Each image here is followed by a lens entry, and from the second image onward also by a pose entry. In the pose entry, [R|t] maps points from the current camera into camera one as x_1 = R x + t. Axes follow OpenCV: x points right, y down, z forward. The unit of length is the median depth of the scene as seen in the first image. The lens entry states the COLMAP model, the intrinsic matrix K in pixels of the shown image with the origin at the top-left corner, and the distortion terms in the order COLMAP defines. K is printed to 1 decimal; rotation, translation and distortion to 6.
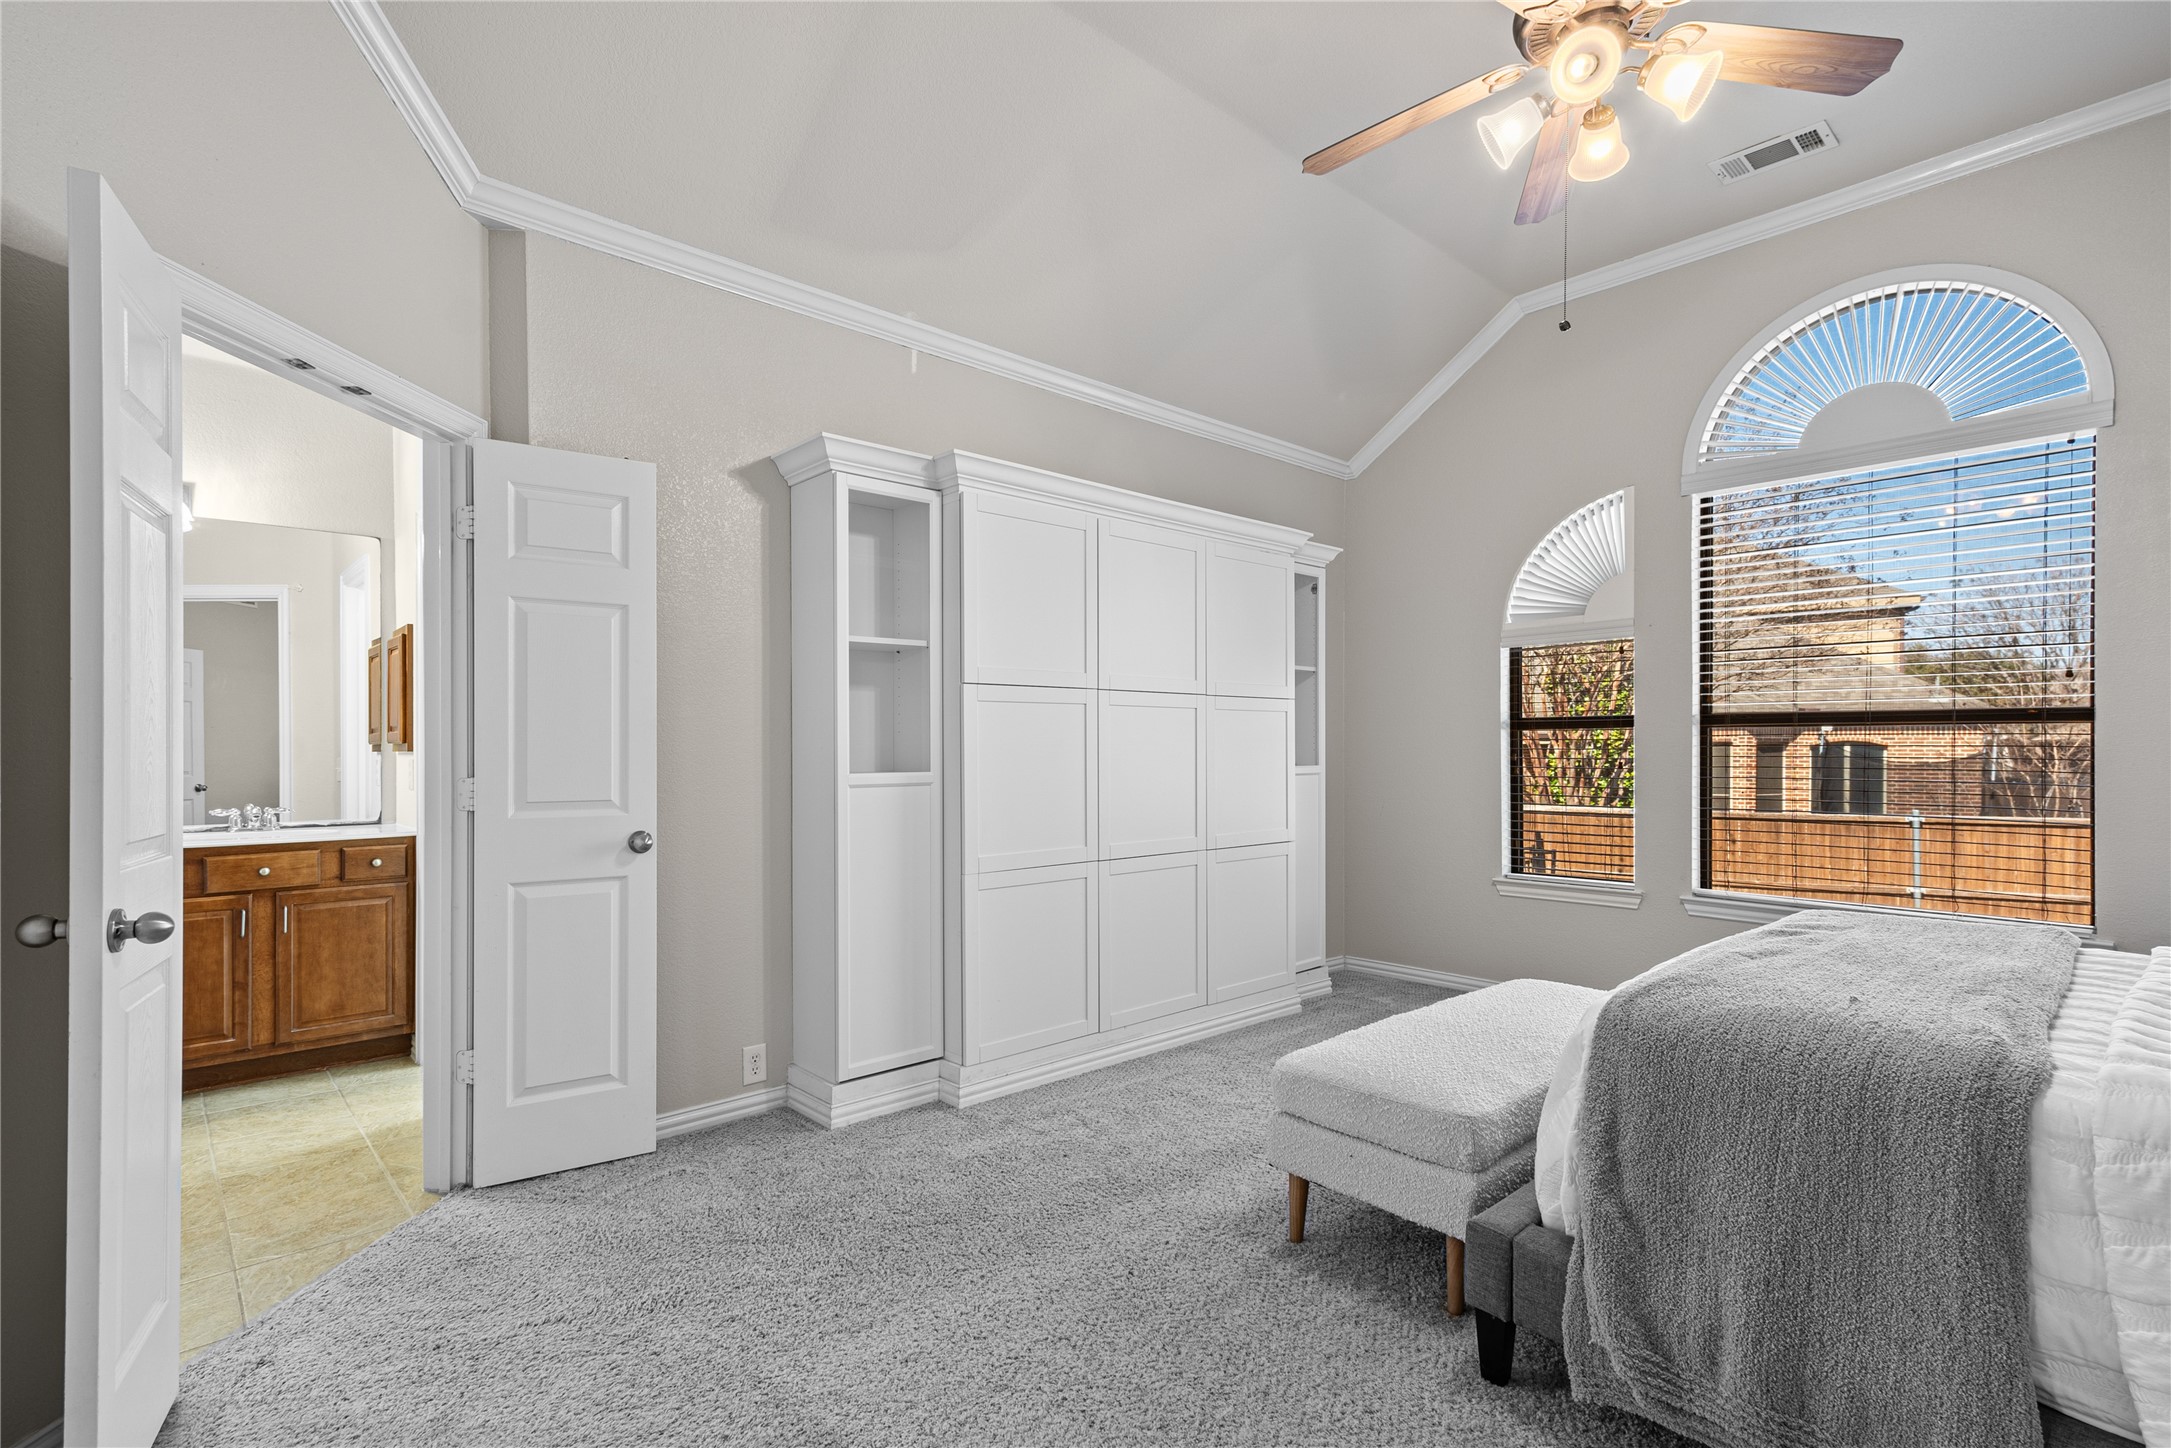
lens RADIAL K [[987.4, 0, 1105.9], [0, 987.4, 754.3], [0, 0, 1]] dist [0.013336, 0.000193]
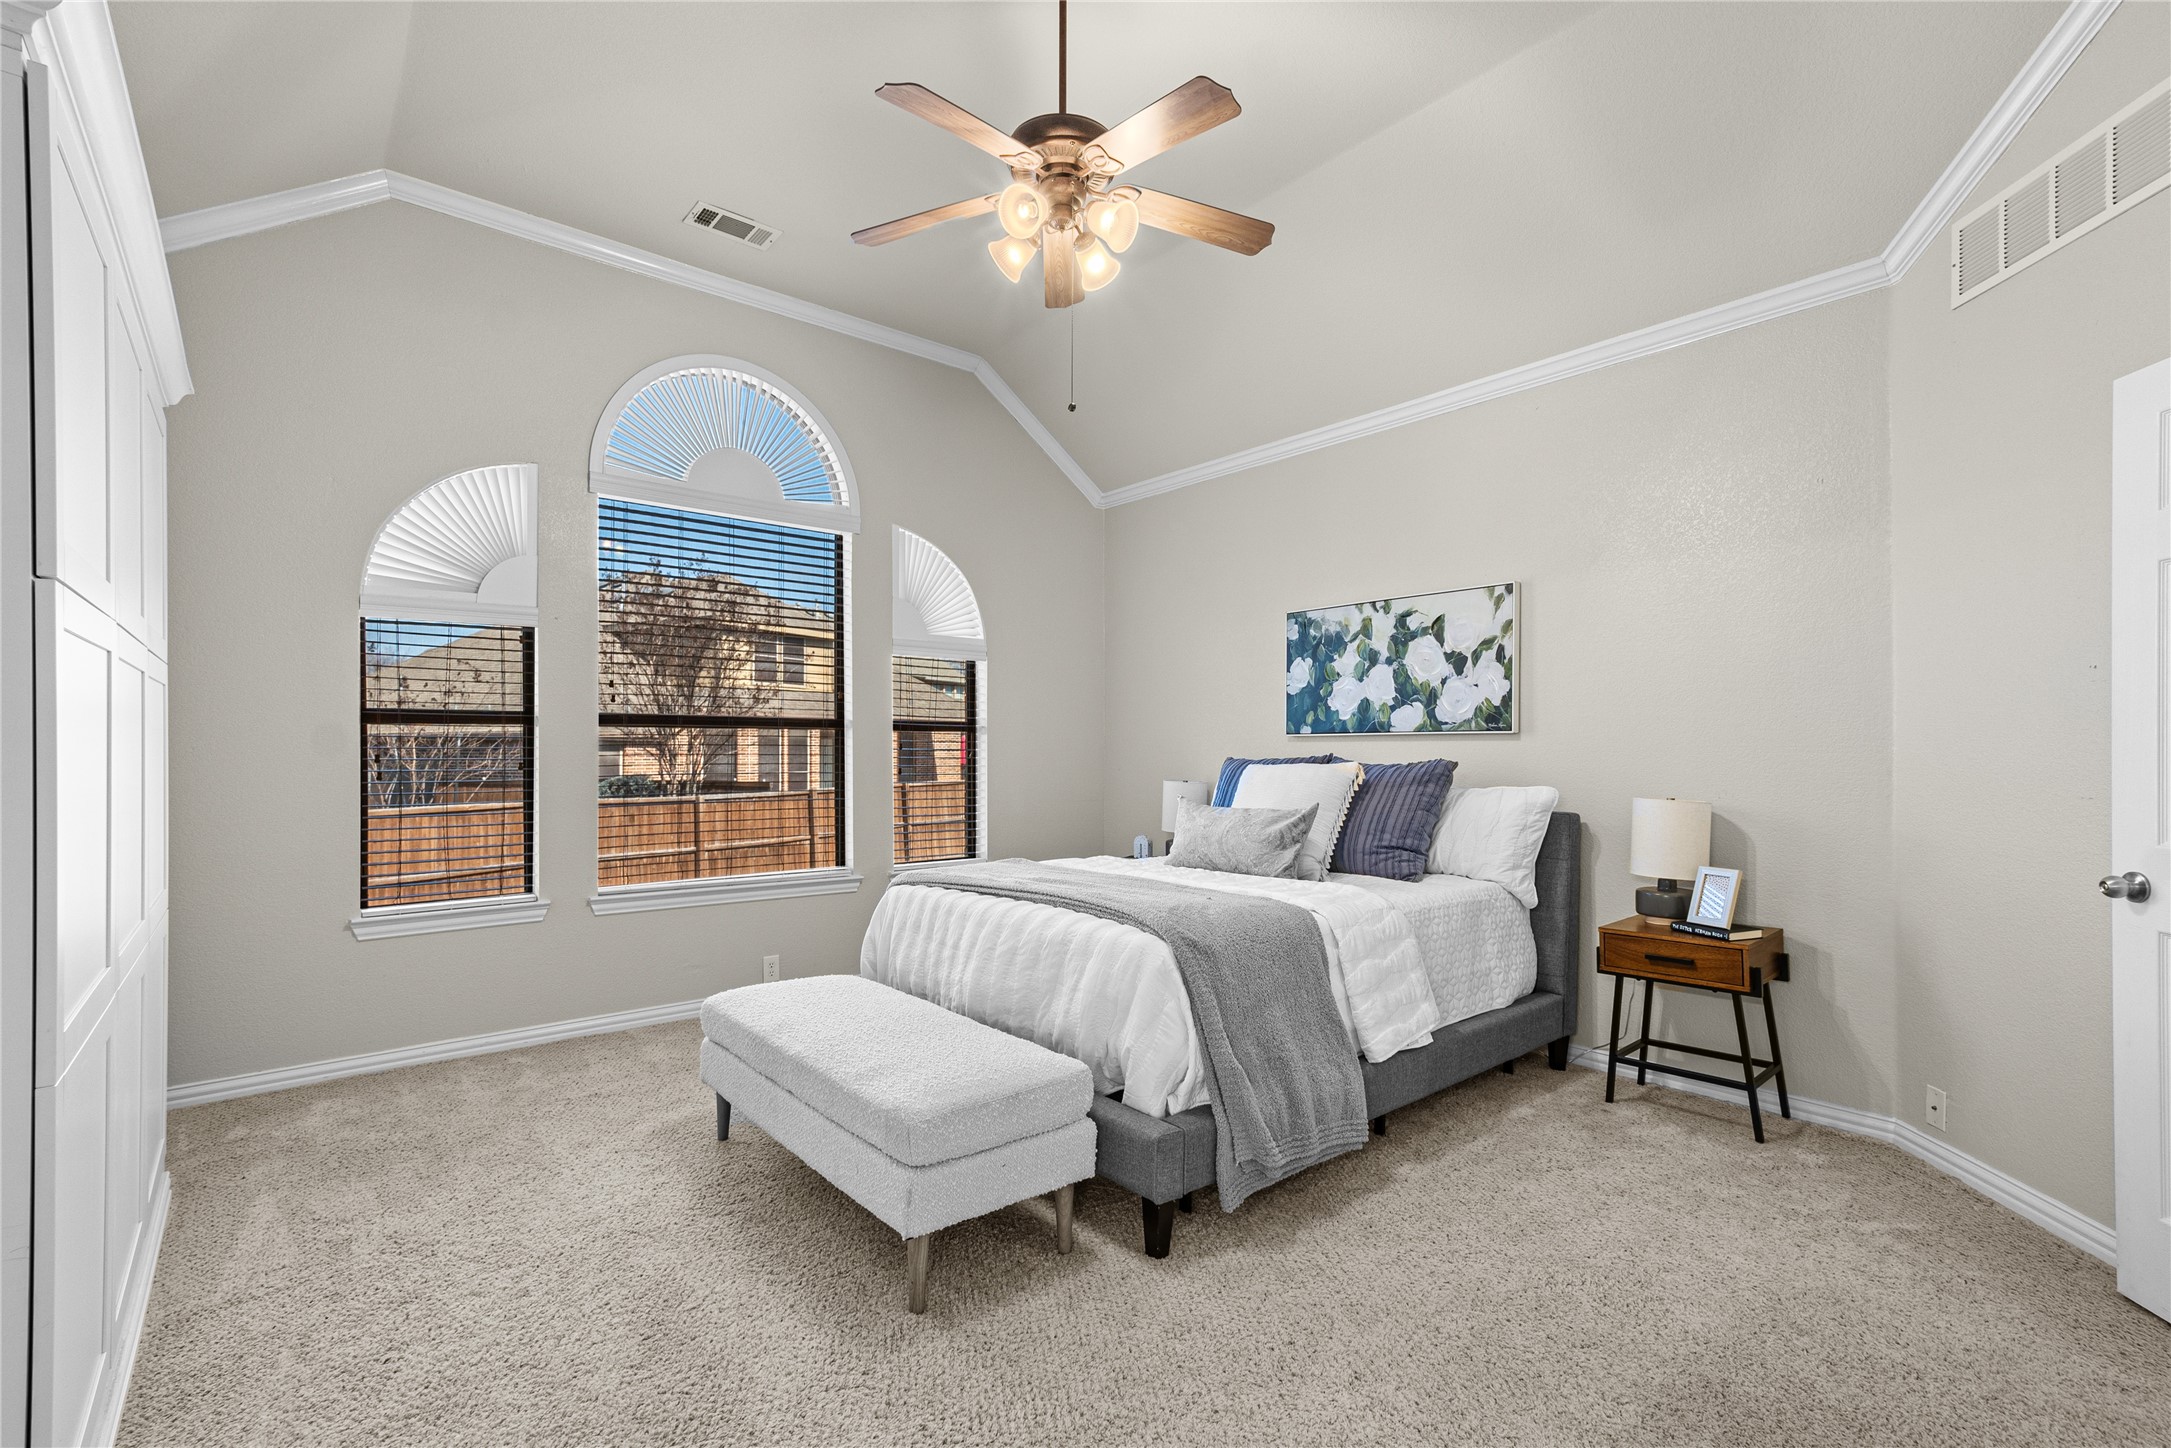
lens RADIAL K [[987.4, 0, 1105.9], [0, 987.4, 754.3], [0, 0, 1]] dist [0.013336, 0.000193]
pose [[0.066339, -0.009107, 0.997756, -0.560151], [0.005003, 0.999949, 0.008794, -0.008811], [-0.997785, 0.004409, 0.066382, 0.642779]]
